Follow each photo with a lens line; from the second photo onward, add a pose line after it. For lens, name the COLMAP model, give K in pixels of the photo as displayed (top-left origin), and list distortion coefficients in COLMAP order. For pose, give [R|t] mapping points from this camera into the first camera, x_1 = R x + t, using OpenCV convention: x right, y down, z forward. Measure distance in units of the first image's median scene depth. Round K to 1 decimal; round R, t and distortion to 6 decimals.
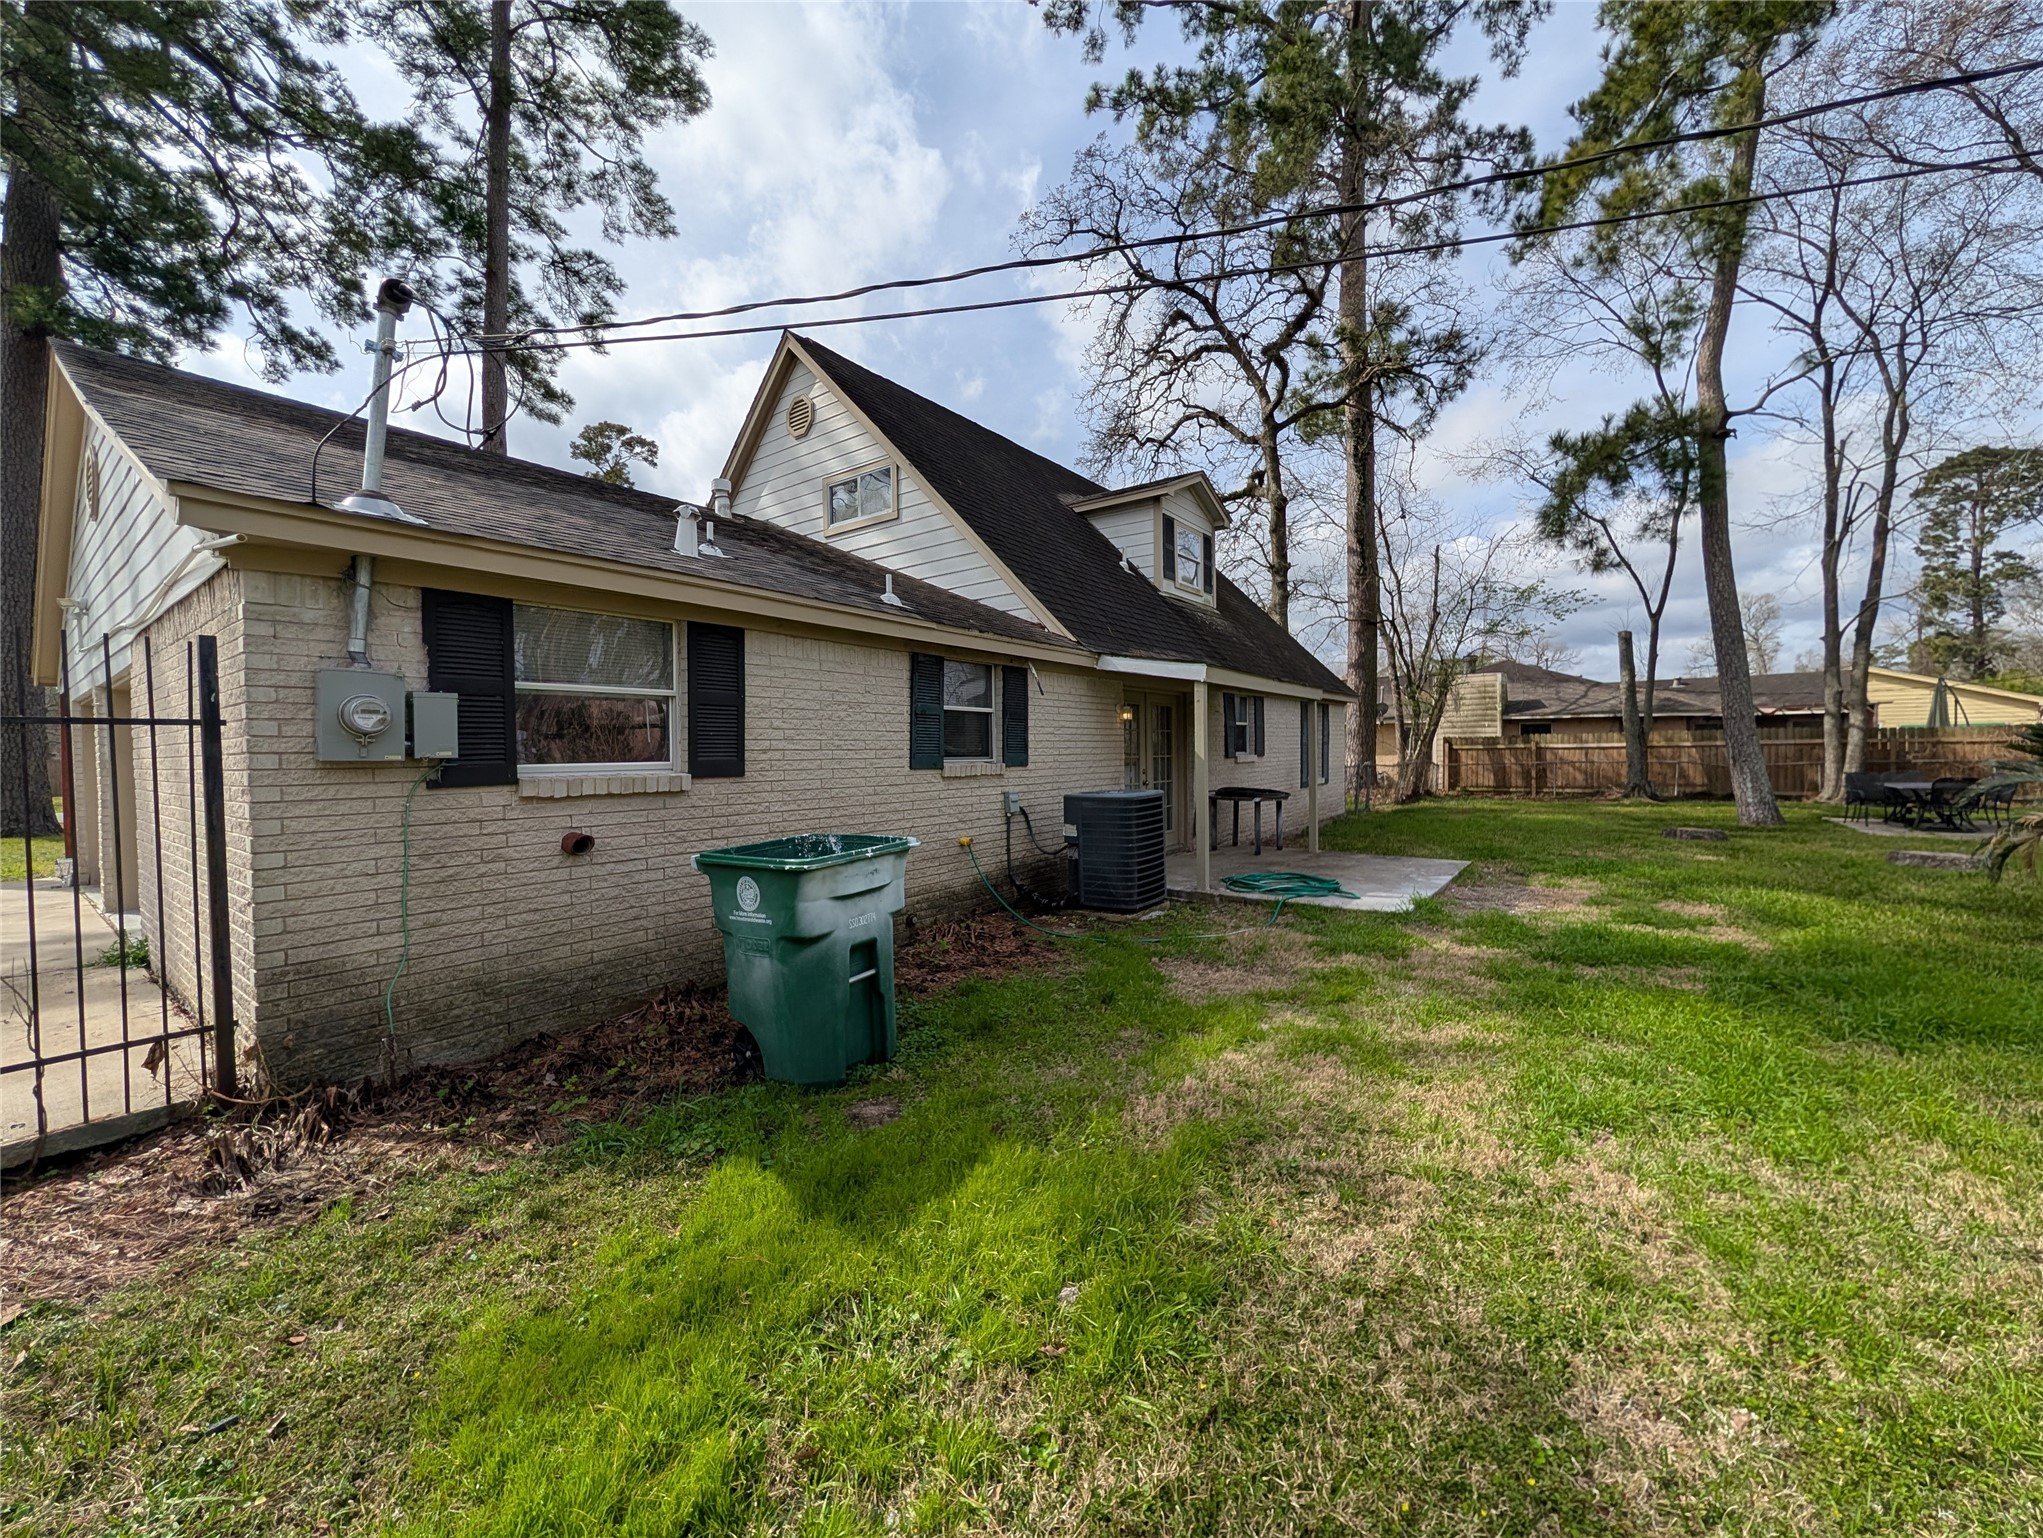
lens RADIAL K [[788.0, 0, 1018.3], [0, 788.0, 770.2], [0, 0, 1]] dist [-0.000066, -0.000288]
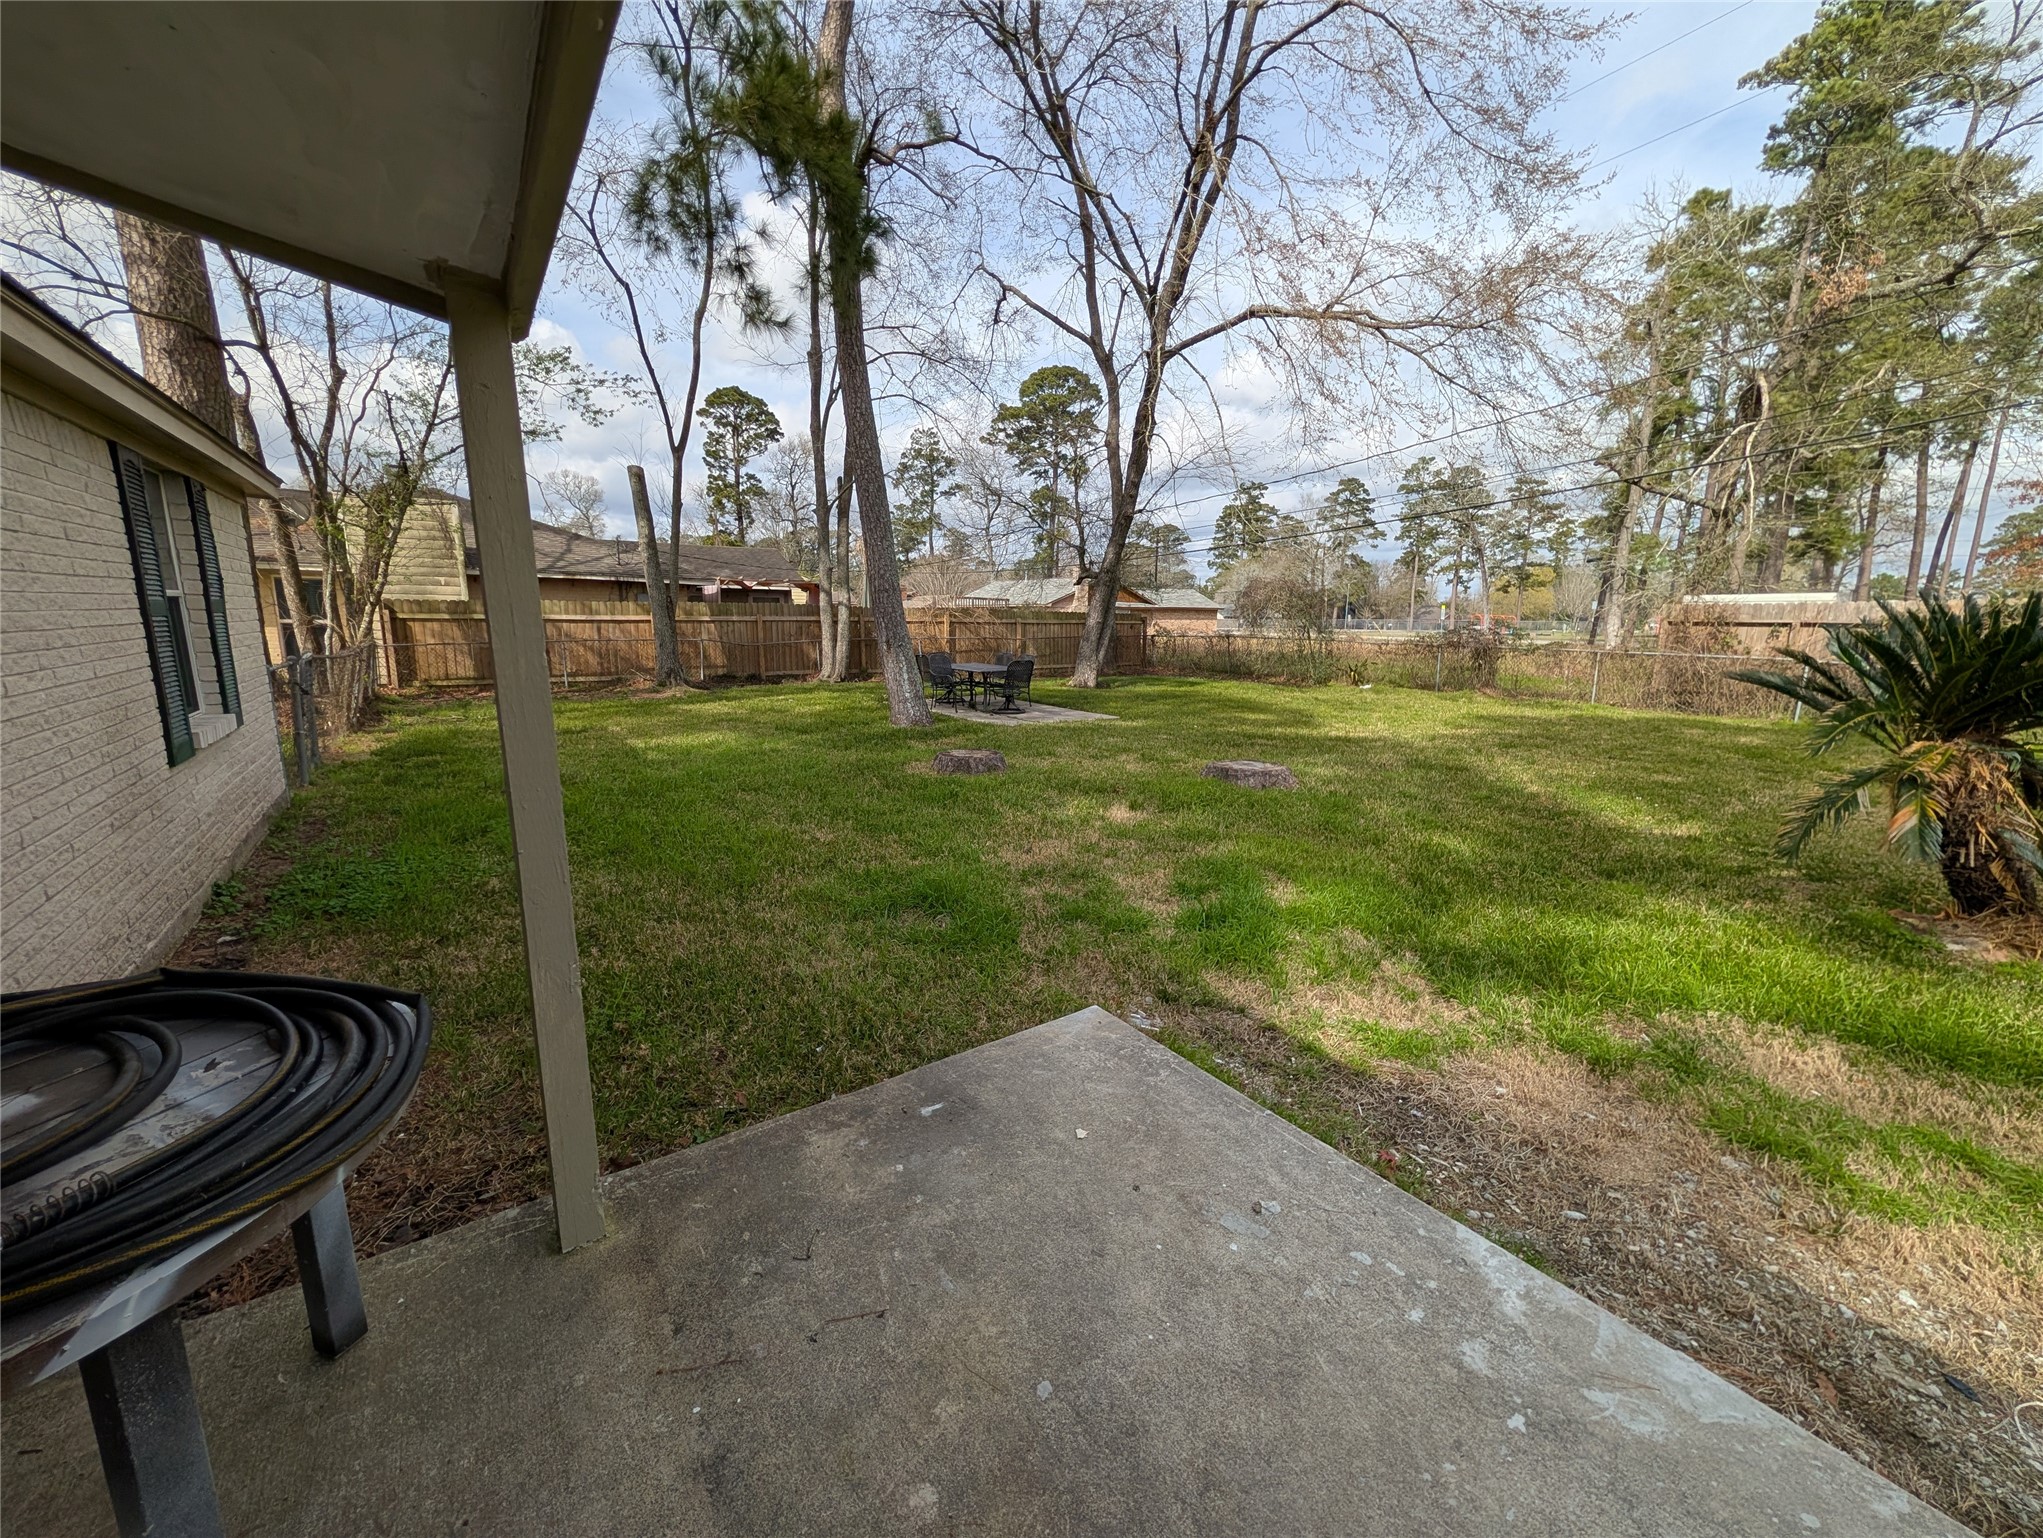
lens RADIAL K [[788.0, 0, 1018.3], [0, 788.0, 770.2], [0, 0, 1]] dist [-0.000066, -0.000288]
pose [[0.299901, -0.163546, 0.939847, 0.103067], [0.005605, 0.985480, 0.169699, -0.012041], [-0.953954, -0.045626, 0.296463, 0.356270]]
